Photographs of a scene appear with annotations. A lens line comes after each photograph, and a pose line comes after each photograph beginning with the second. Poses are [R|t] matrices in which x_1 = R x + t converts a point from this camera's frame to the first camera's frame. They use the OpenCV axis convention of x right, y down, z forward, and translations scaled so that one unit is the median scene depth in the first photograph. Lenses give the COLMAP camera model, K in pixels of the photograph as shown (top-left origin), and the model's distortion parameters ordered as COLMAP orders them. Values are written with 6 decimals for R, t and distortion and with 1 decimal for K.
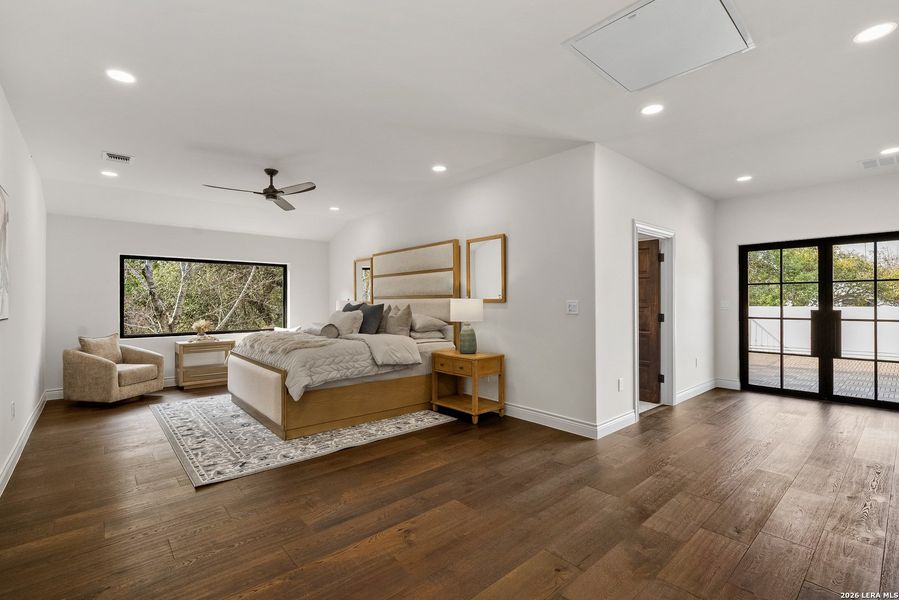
lens RADIAL K [[395.2, 0, 448.4], [0, 395.2, 303.2], [0, 0, 1]] dist [-0.003018, -0.000681]
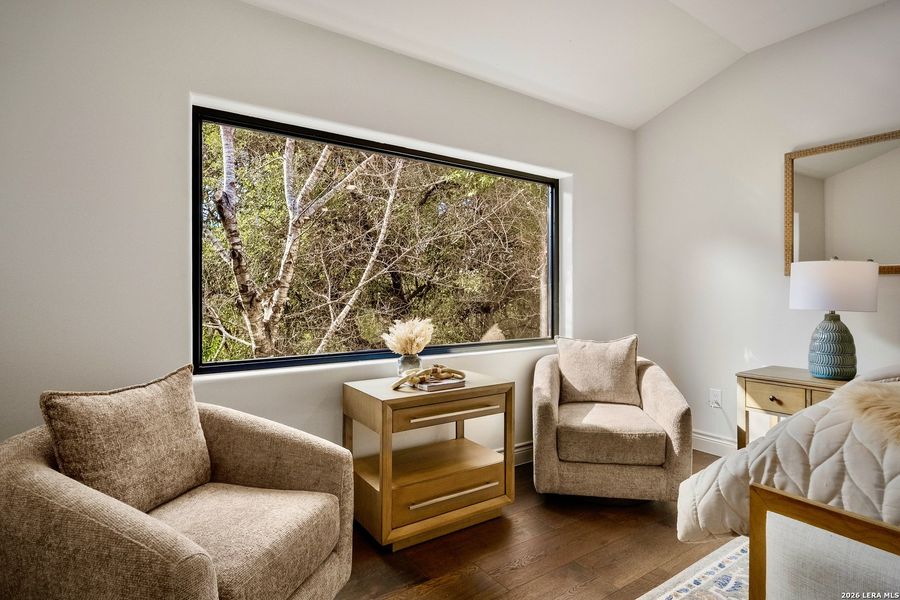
lens RADIAL K [[466.8, 0, 451.3], [0, 466.8, 298.5], [0, 0, 1]] dist [-0.000952, -0.000374]
pose [[0.992119, 0.007367, -0.125079, -0.436694], [-0.006234, 0.999936, 0.009446, 0.019172], [0.125141, -0.008592, 0.992102, 0.494544]]
